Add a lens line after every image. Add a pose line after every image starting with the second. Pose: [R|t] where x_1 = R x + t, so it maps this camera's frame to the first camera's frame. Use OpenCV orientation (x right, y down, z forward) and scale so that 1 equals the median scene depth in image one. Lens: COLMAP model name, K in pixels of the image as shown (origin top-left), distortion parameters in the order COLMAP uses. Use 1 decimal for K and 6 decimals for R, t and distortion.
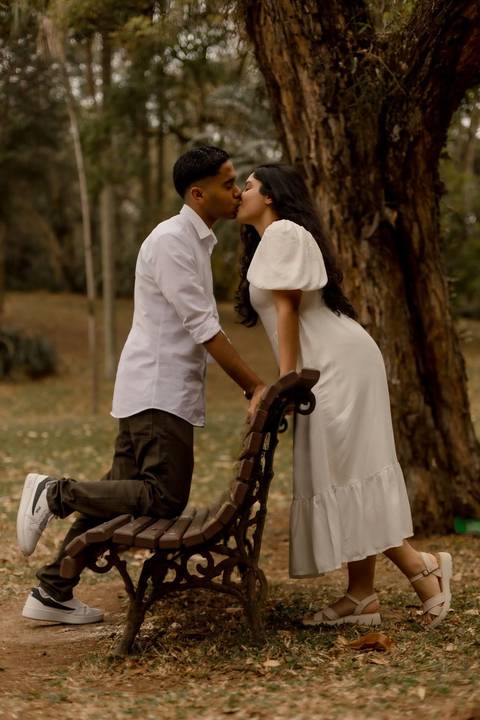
lens RADIAL K [[1059.4, 0, 240.0], [0, 1059.4, 360.0], [0, 0, 1]] dist [0.000669, -0.031968]
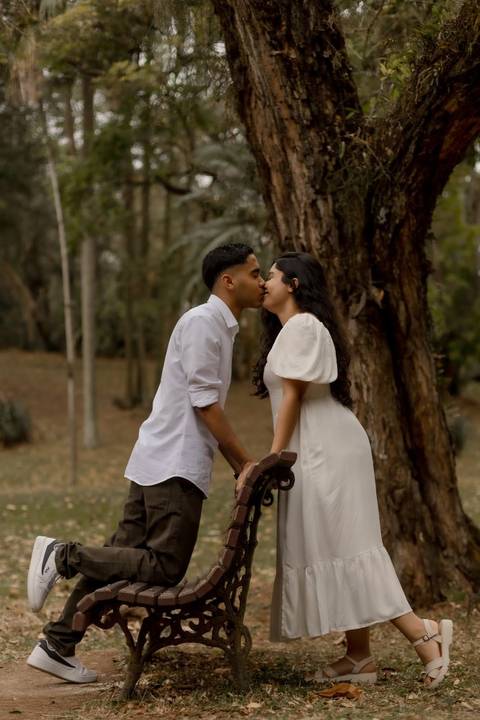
lens RADIAL K [[1179.3, 0, 238.5], [0, 1179.3, 400.1], [0, 0, 1]] dist [0.017791, 0.020543]
pose [[0.999967, 0.005449, 0.006048, 0.001424], [-0.005320, 0.999760, -0.021247, -0.008997], [-0.006162, 0.021214, 0.999756, -0.132477]]
